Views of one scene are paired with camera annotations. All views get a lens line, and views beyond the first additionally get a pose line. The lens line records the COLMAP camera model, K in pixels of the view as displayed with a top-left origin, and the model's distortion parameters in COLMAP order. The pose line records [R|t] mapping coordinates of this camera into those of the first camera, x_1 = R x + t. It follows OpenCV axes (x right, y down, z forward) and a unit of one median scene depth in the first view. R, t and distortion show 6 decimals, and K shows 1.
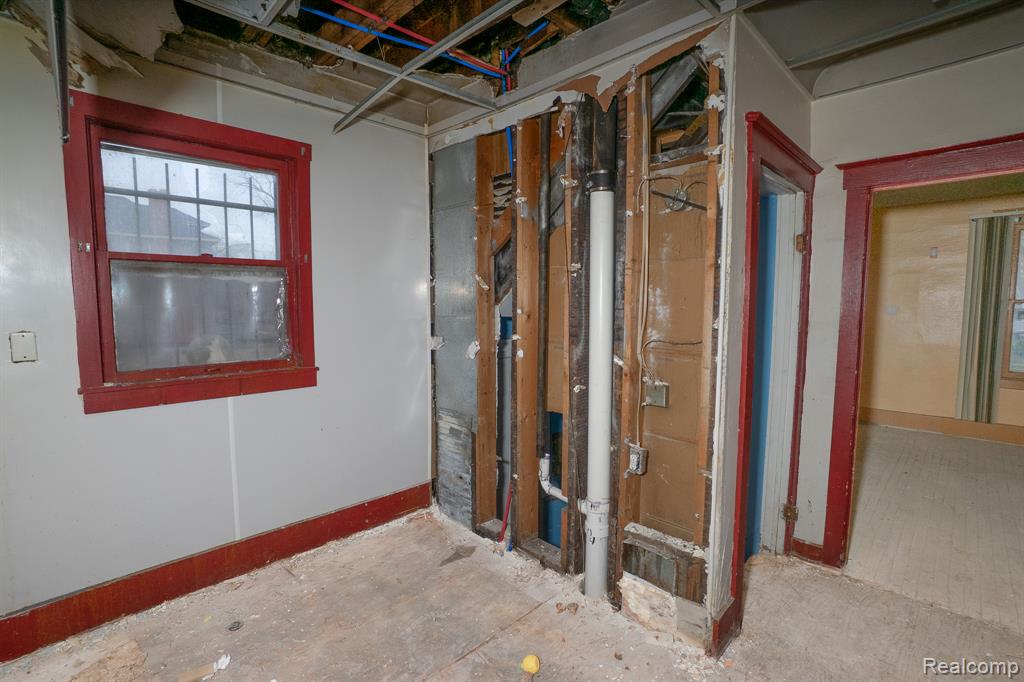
lens RADIAL K [[478.7, 0, 510.5], [0, 478.7, 338.8], [0, 0, 1]] dist [0.004699, 0.000306]
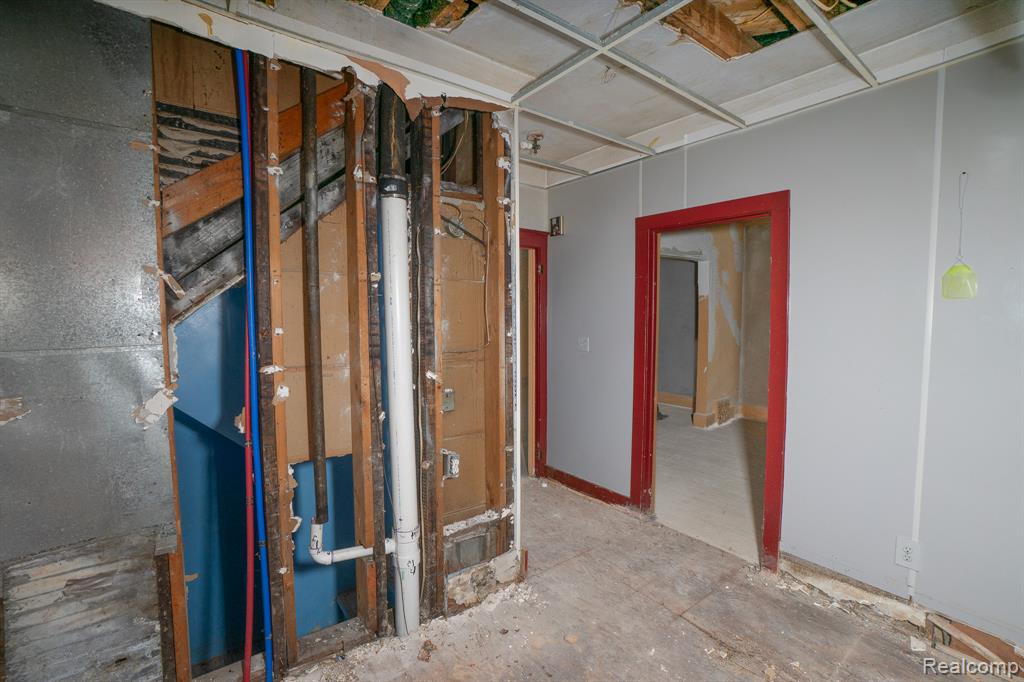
lens RADIAL K [[463.2, 0, 509.9], [0, 463.2, 344.0], [0, 0, 1]] dist [-0.004243, 0.000485]
pose [[0.152422, -0.062515, 0.986336, -0.661715], [0.080075, 0.995498, 0.050721, -0.051793], [-0.985066, 0.071250, 0.156742, 0.637037]]
